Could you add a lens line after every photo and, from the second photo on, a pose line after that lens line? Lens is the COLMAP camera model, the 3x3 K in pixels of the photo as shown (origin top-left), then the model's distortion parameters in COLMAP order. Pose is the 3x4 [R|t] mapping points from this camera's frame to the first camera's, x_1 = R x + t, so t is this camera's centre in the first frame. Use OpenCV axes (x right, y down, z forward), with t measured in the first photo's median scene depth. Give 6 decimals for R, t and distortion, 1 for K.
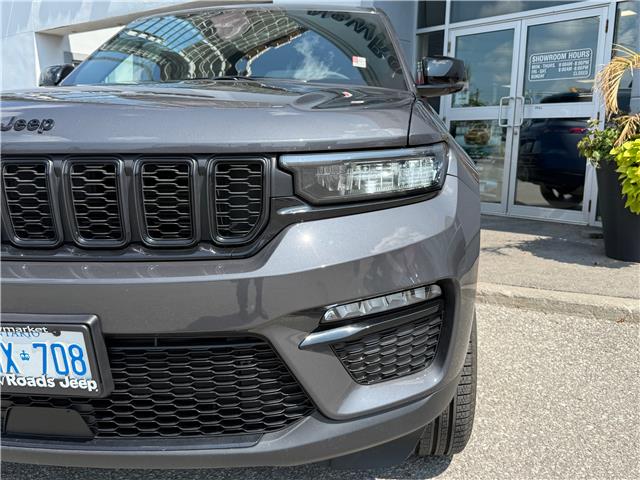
lens RADIAL K [[547.2, 0, 320.0], [0, 547.2, 240.0], [0, 0, 1]] dist [0.153891, -0.295994]
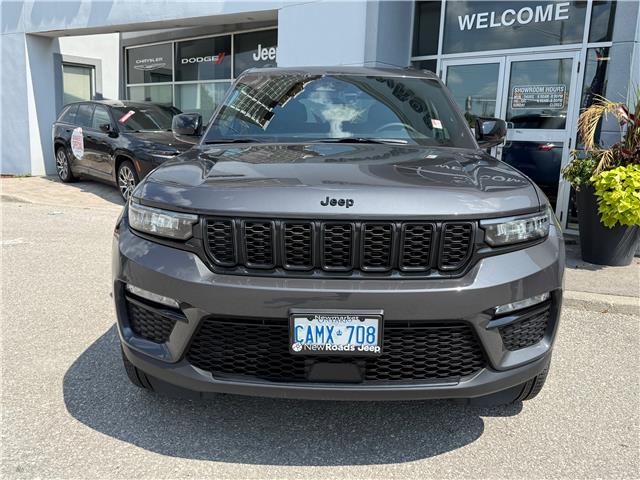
lens RADIAL K [[547.2, 0, 320.0], [0, 547.2, 240.0], [0, 0, 1]] dist [0.153891, -0.295994]
pose [[0.995342, 0.004526, 0.096302, -0.702013], [-0.005672, 0.999916, 0.011622, -0.100283], [-0.096241, -0.012114, 0.995284, -0.676863]]
